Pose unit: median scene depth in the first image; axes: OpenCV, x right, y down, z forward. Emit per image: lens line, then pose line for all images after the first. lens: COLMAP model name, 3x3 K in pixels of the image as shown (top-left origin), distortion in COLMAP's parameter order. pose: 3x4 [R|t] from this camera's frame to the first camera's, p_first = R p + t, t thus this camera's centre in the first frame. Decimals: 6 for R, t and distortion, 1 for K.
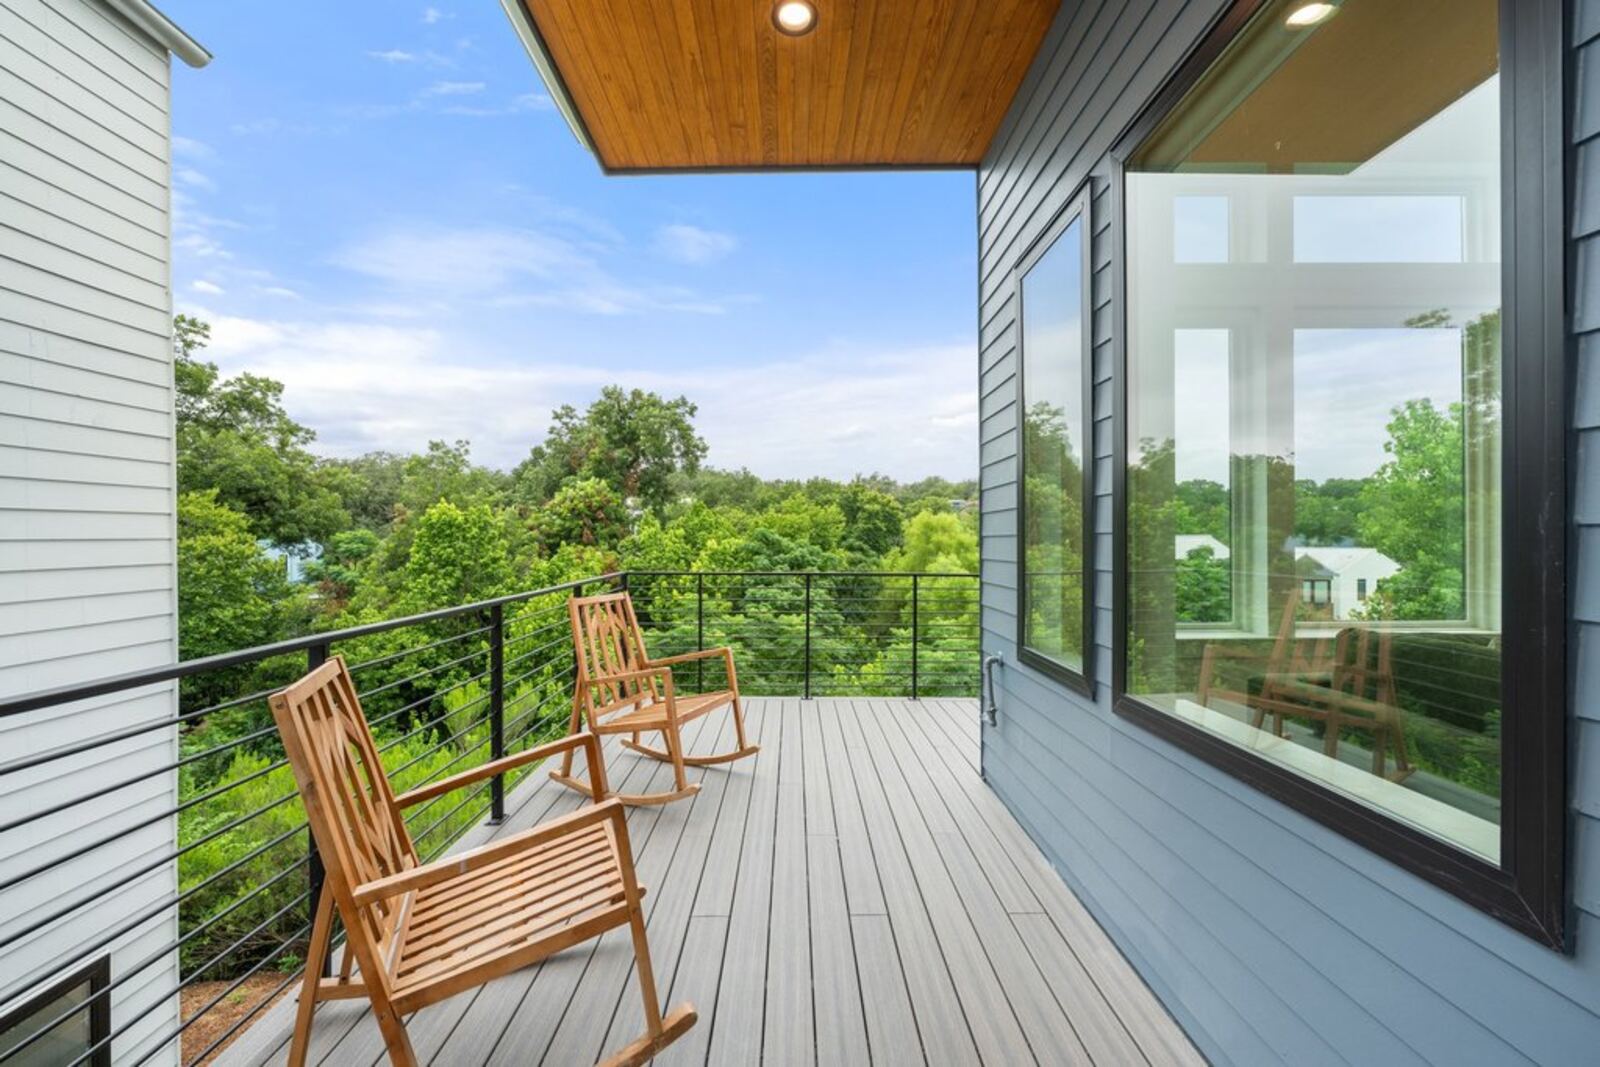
lens RADIAL K [[652.4, 0, 801.1], [0, 652.4, 537.6], [0, 0, 1]] dist [0.002885, -0.000125]
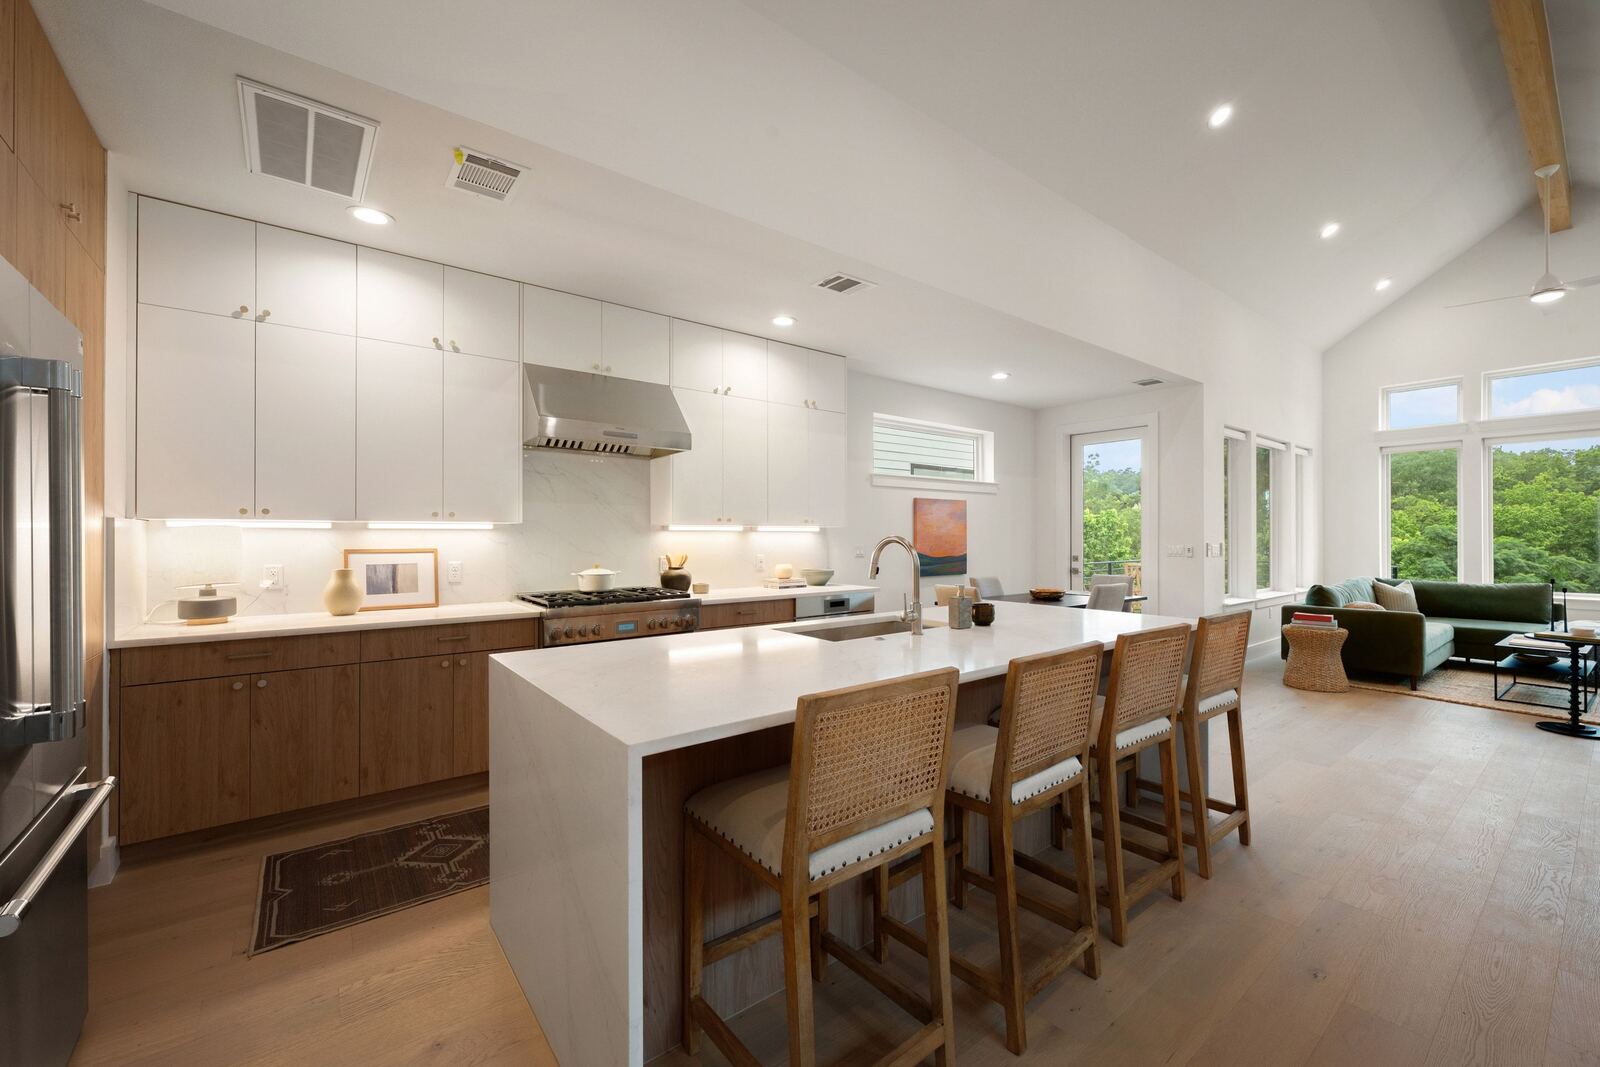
lens RADIAL K [[606.3, 0, 813.3], [0, 606.3, 538.1], [0, 0, 1]] dist [-0.005201, 0.000067]
pose [[0.614253, 0.005795, -0.789088, 0.046558], [-0.001597, 0.999980, 0.006100, -0.000620], [0.789108, -0.002486, 0.614250, -0.097191]]
